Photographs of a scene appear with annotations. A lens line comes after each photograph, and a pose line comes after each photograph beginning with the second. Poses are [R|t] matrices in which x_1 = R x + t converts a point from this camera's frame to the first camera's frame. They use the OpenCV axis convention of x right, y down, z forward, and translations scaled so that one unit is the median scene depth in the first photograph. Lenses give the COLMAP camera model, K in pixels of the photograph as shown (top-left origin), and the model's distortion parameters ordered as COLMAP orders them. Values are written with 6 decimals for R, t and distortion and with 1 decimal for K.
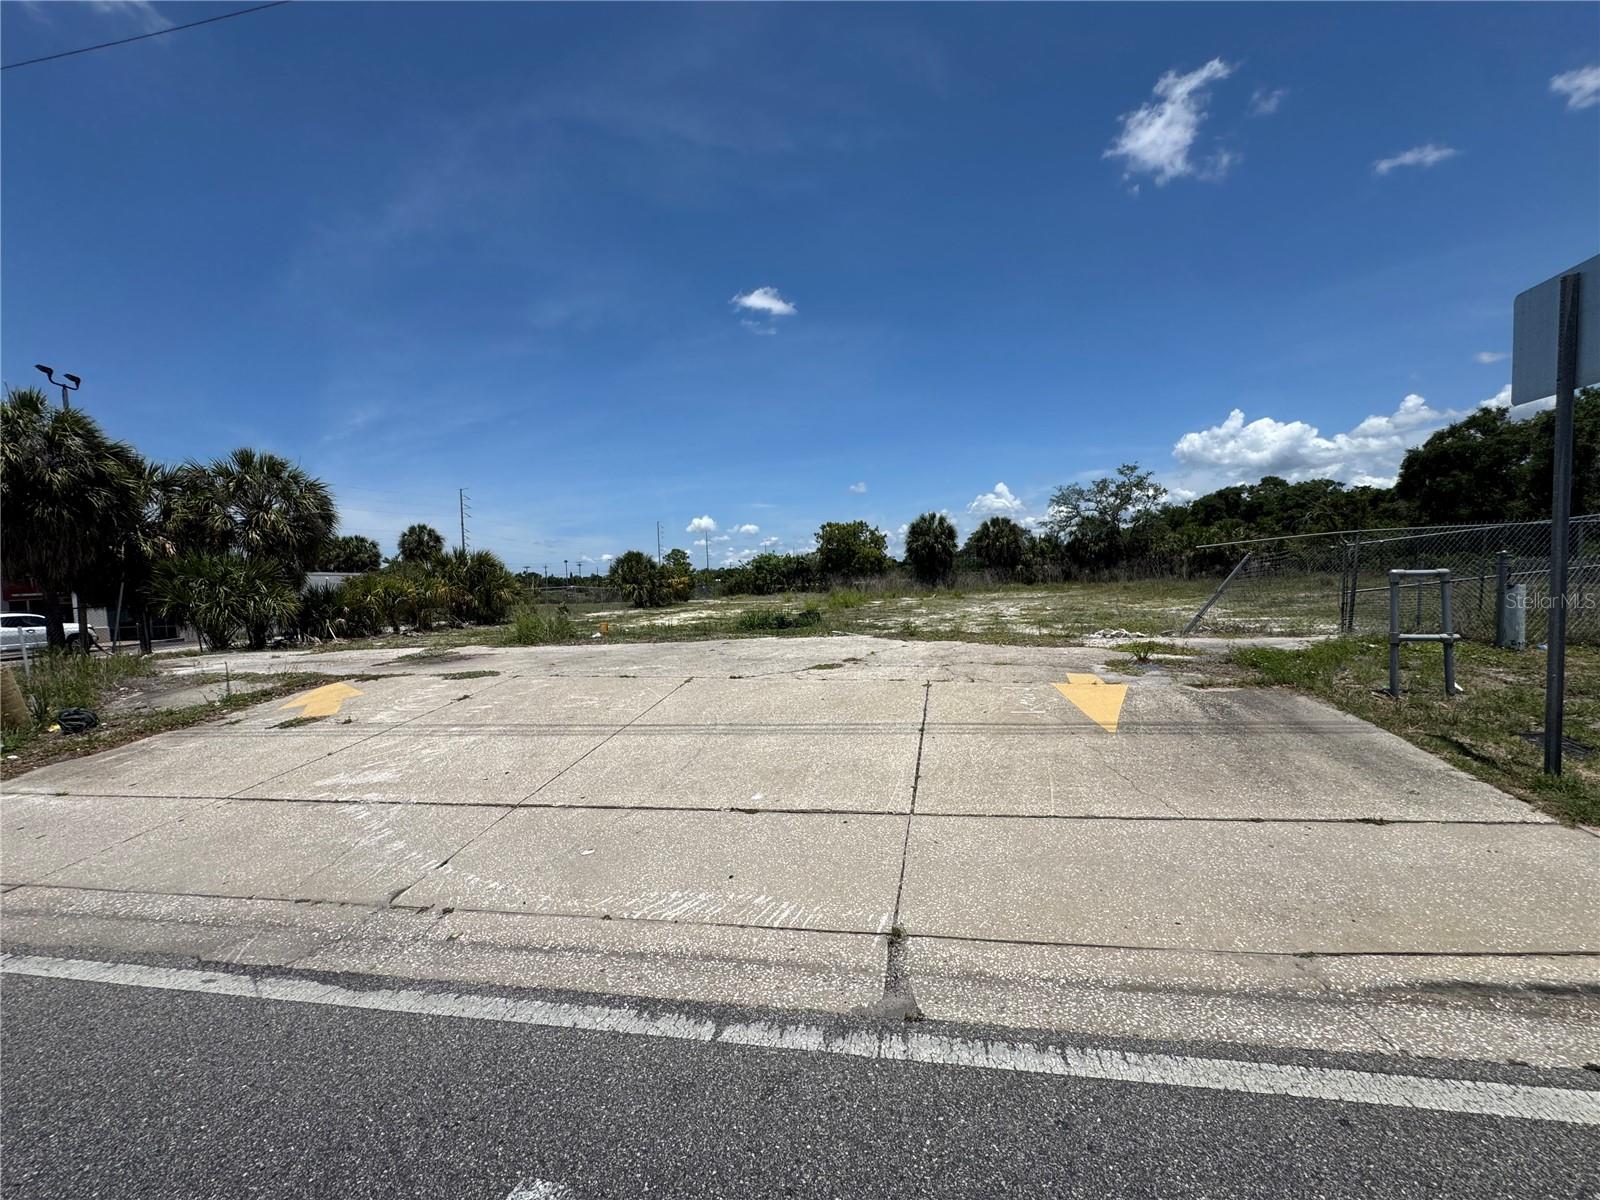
lens RADIAL K [[643.8, 0, 799.9], [0, 643.8, 603.9], [0, 0, 1]] dist [-0.001703, 0.000130]
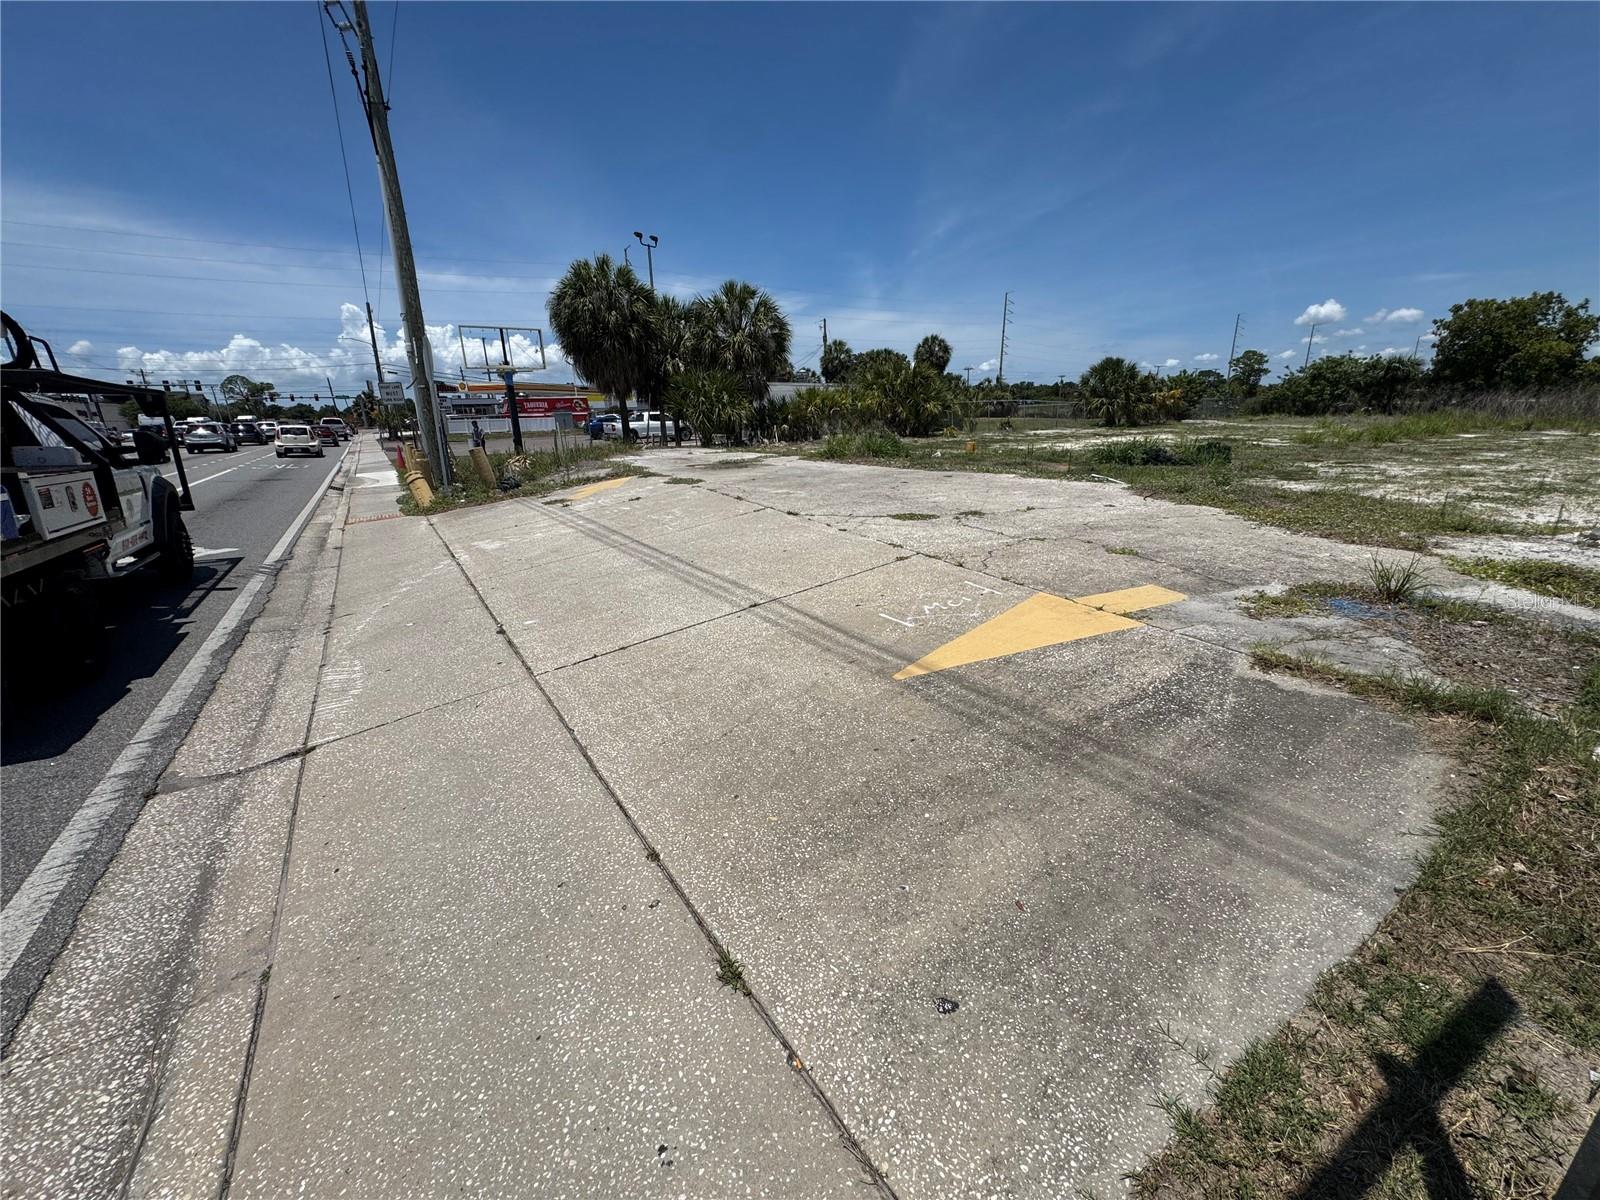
lens RADIAL K [[643.8, 0, 799.9], [0, 643.8, 603.9], [0, 0, 1]] dist [-0.001703, 0.000130]
pose [[0.693083, 0.234552, -0.681631, 0.292929], [-0.034008, 0.955170, 0.294098, -0.017903], [0.720055, -0.180653, 0.669989, 0.185714]]
